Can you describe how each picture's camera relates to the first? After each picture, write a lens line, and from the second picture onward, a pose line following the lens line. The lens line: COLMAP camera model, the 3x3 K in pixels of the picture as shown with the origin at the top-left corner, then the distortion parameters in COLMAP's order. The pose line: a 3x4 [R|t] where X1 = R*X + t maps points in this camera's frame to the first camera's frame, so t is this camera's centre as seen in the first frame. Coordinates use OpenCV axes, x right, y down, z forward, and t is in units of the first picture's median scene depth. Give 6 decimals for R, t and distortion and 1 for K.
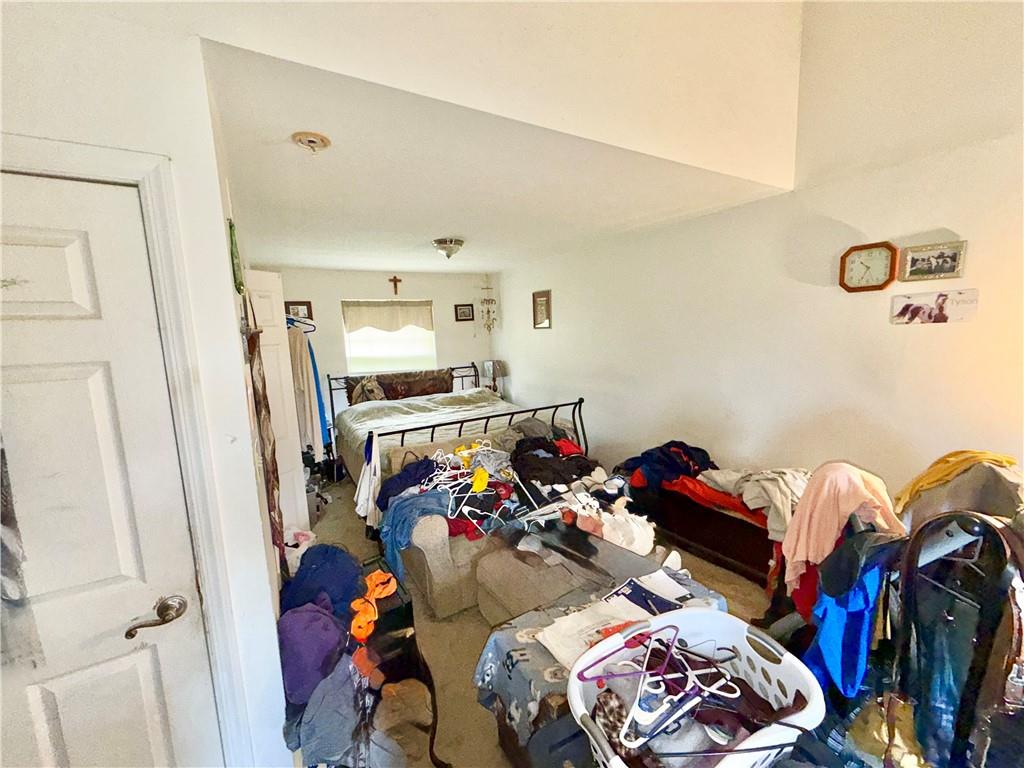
lens RADIAL K [[409.9, 0, 512.0], [0, 409.9, 384.0], [0, 0, 1]] dist [-0.001283, -0.000218]
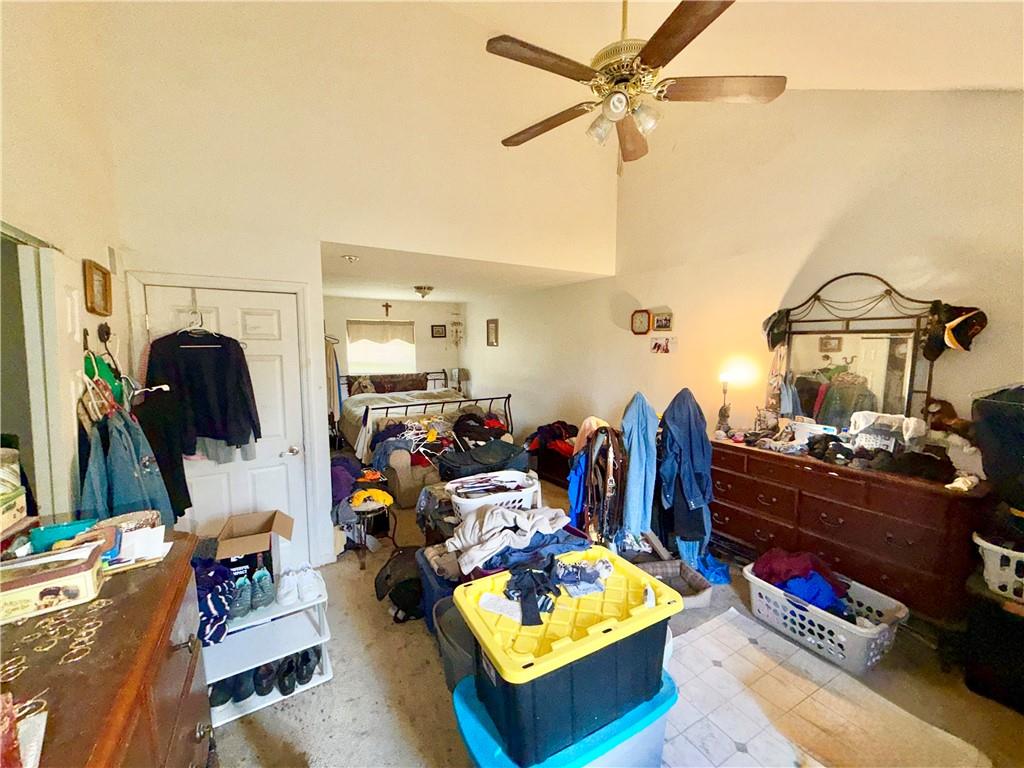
lens RADIAL K [[409.9, 0, 512.0], [0, 409.9, 384.0], [0, 0, 1]] dist [-0.001283, -0.000218]
pose [[0.998928, 0.037765, 0.026784, 0.149719], [-0.036856, 0.998754, -0.033648, 0.051788], [-0.028021, 0.032625, 0.999075, -0.530033]]
